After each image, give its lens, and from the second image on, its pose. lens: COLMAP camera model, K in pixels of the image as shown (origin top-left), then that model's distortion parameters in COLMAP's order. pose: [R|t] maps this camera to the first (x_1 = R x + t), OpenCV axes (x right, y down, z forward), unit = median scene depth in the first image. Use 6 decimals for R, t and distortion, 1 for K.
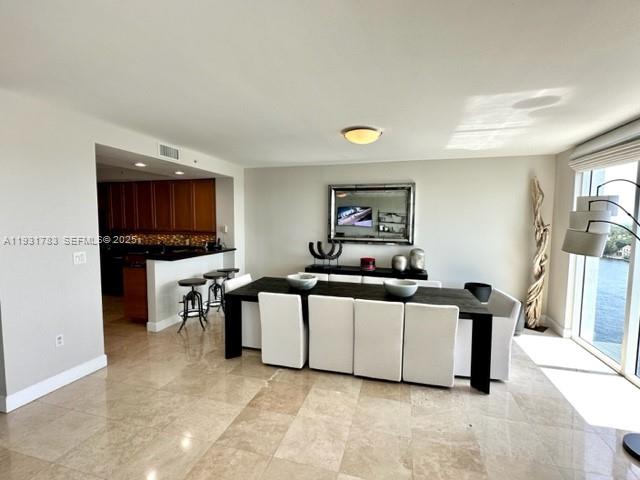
lens RADIAL K [[309.5, 0, 316.0], [0, 309.5, 242.6], [0, 0, 1]] dist [-0.001647, 0.002713]
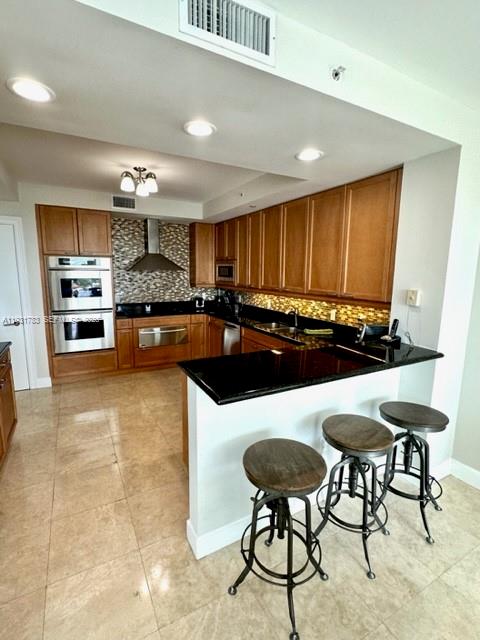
lens RADIAL K [[309.5, 0, 238.9], [0, 309.5, 318.9], [0, 0, 1]] dist [-0.001647, 0.002713]
pose [[0.707157, 0.112015, -0.698127, -0.165694], [-0.062110, 0.993395, 0.096478, -0.038550], [0.704323, -0.024865, 0.709444, 0.532815]]
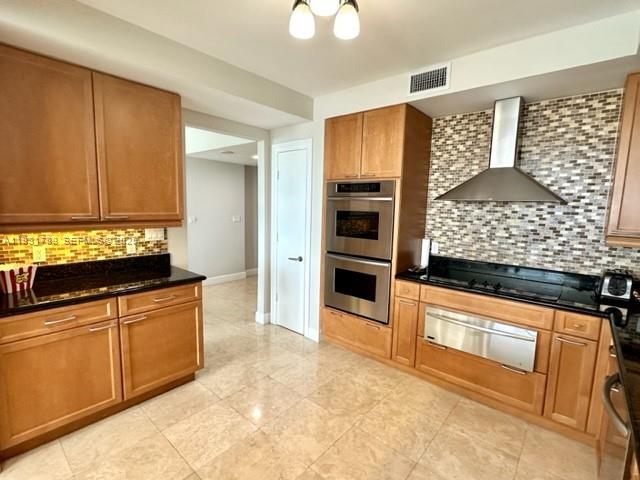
lens RADIAL K [[309.5, 0, 318.5], [0, 309.5, 241.0], [0, 0, 1]] dist [-0.001647, 0.002713]
pose [[-0.412290, 0.089277, -0.906668, -0.425813], [-0.098904, 0.984919, 0.141957, -0.055999], [0.905668, 0.148200, -0.397243, 0.906208]]
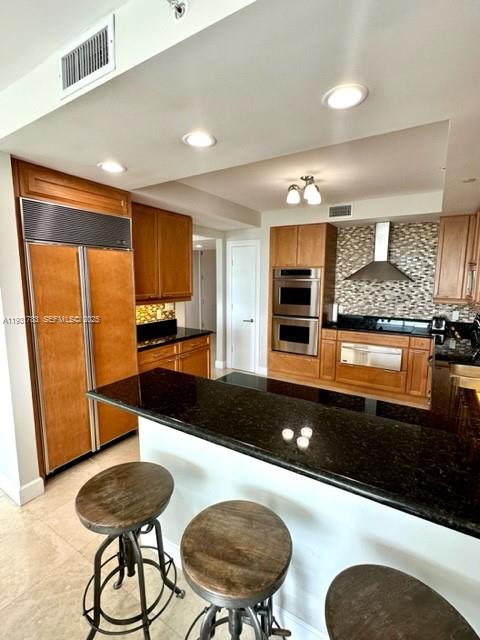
lens RADIAL K [[309.5, 0, 238.6], [0, 309.5, 319.5], [0, 0, 1]] dist [-0.001647, 0.002713]
pose [[-0.272696, 0.122465, -0.954274, -0.125728], [-0.082229, 0.985270, 0.149941, -0.064165], [0.958580, 0.119357, -0.258609, 0.837081]]
